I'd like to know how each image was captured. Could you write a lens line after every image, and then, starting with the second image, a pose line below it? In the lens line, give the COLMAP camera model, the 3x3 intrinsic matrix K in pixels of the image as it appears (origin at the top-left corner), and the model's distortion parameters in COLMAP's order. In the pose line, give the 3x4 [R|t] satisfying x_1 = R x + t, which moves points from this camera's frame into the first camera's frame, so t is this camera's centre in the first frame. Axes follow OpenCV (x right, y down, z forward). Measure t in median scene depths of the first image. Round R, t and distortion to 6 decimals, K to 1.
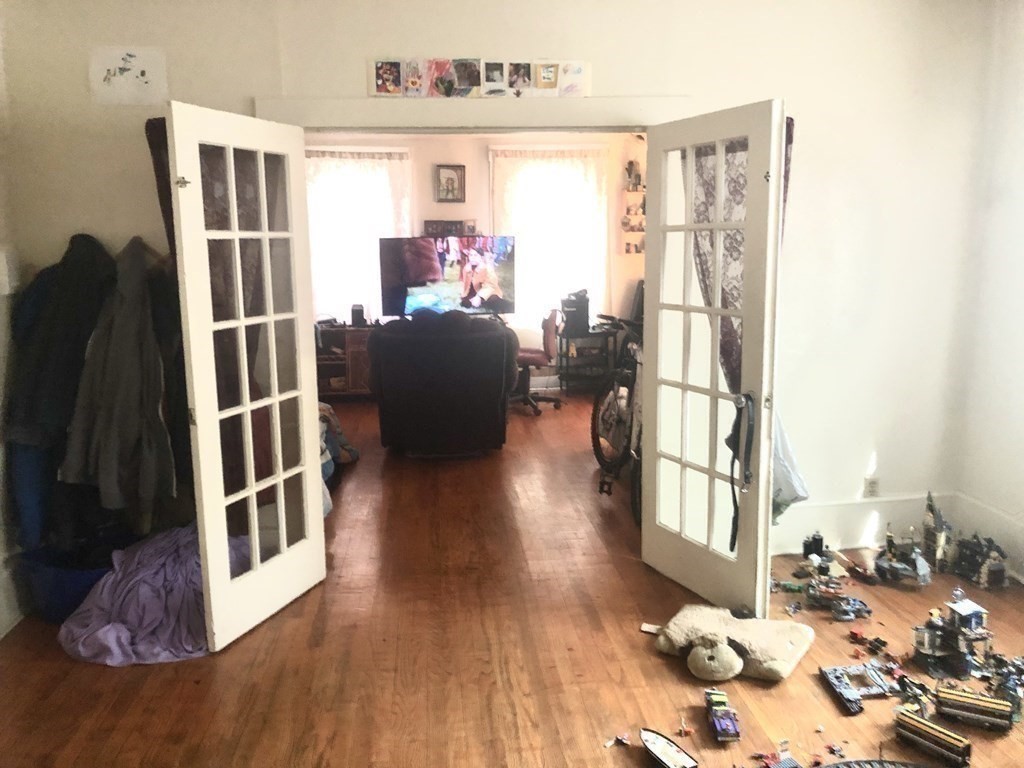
lens RADIAL K [[840.6, 0, 514.0], [0, 840.6, 382.7], [0, 0, 1]] dist [-0.021046, -0.010167]
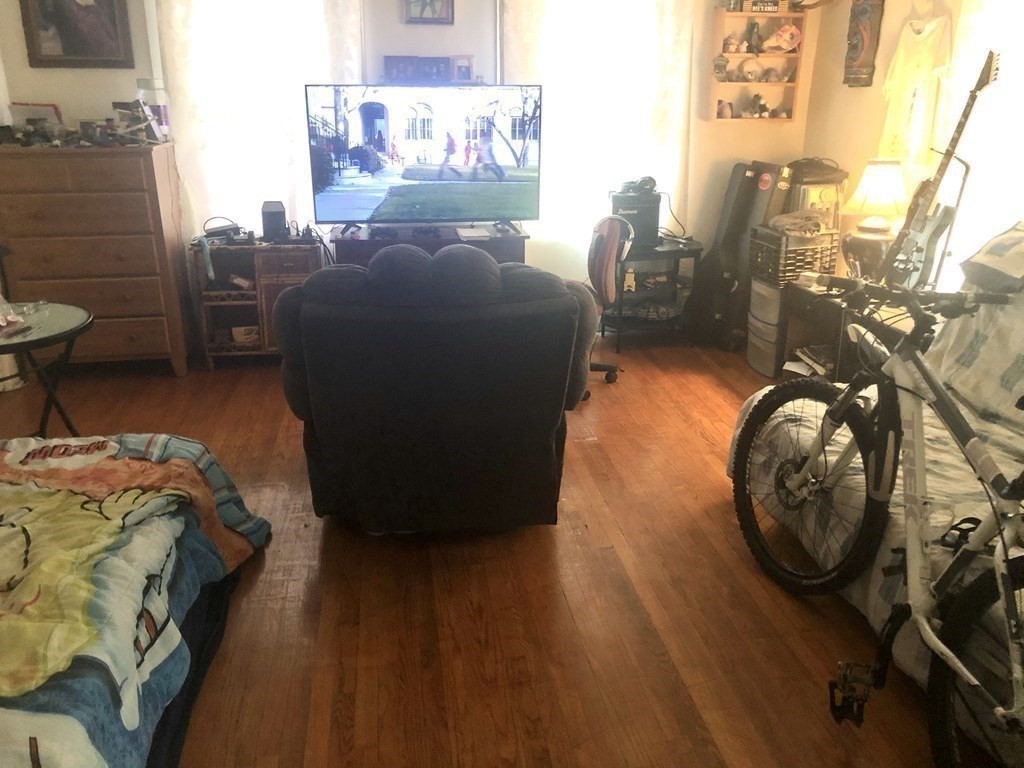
lens RADIAL K [[840.6, 0, 509.6], [0, 840.6, 388.2], [0, 0, 1]] dist [-0.021046, -0.010167]
pose [[0.998732, -0.002091, 0.050306, -0.049352], [-0.006327, 0.986007, 0.166586, -0.061702], [-0.049951, -0.166693, 0.984743, 0.380934]]
